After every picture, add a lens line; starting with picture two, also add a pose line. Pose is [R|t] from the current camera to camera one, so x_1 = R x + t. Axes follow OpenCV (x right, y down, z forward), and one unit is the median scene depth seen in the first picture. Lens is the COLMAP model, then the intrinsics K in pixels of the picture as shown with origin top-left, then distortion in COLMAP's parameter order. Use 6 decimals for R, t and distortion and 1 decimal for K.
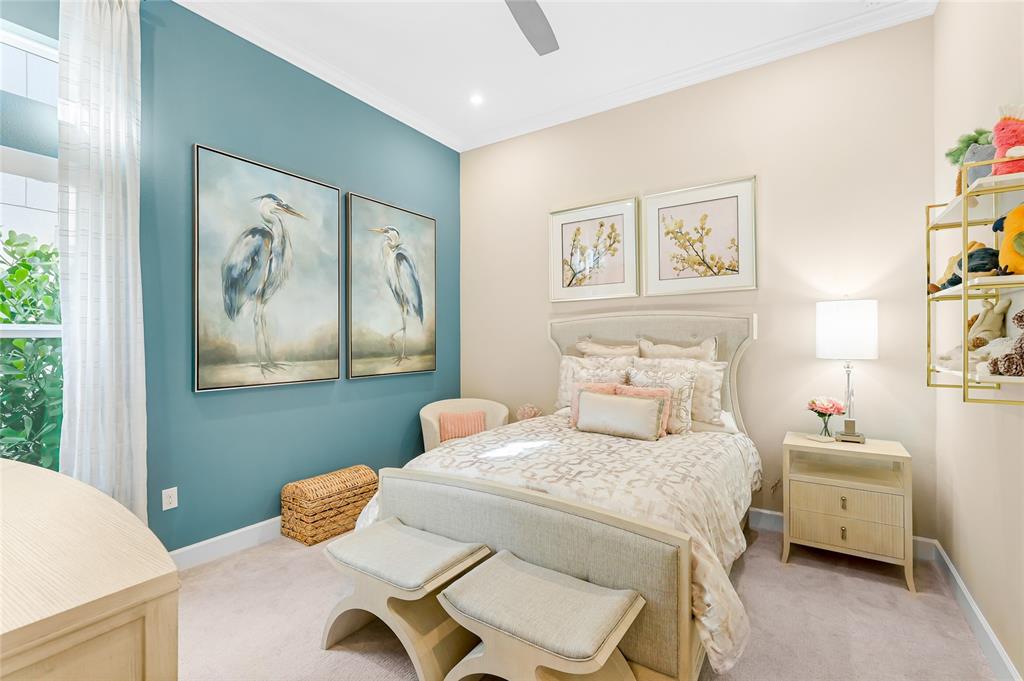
lens RADIAL K [[454.0, 0, 516.8], [0, 454.0, 339.0], [0, 0, 1]] dist [0.002501, 0.000083]
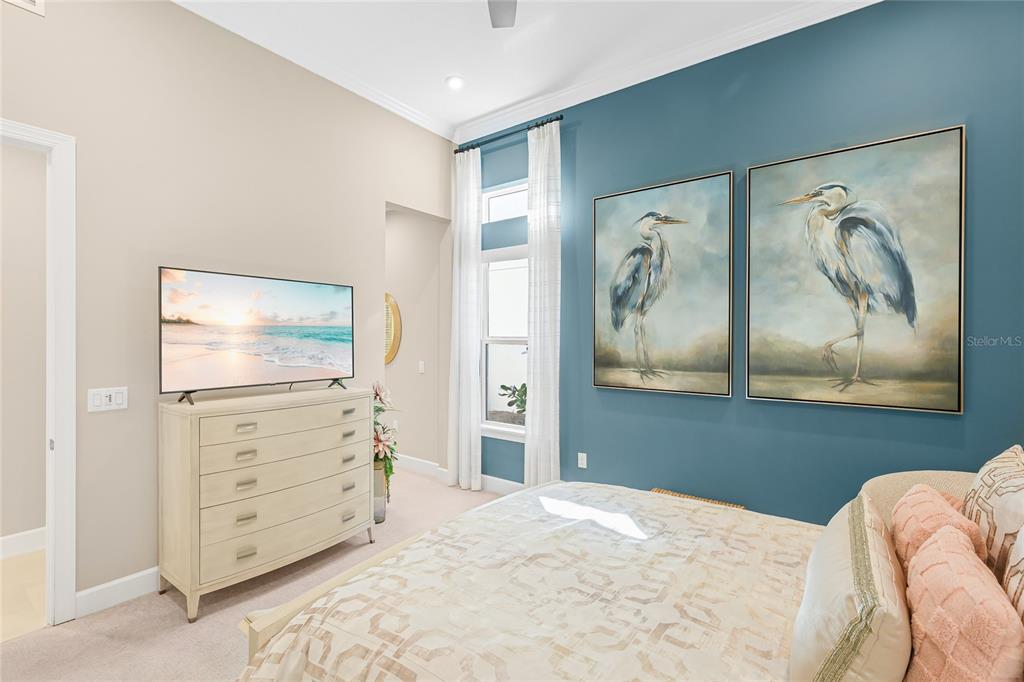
lens RADIAL K [[454.0, 0, 507.7], [0, 454.0, 340.7], [0, 0, 1]] dist [0.002501, 0.000083]
pose [[-0.058355, 0.008201, -0.998262, 0.535000], [-0.004043, 0.999956, 0.008451, -0.023165], [0.998288, 0.004529, -0.058320, 0.709177]]
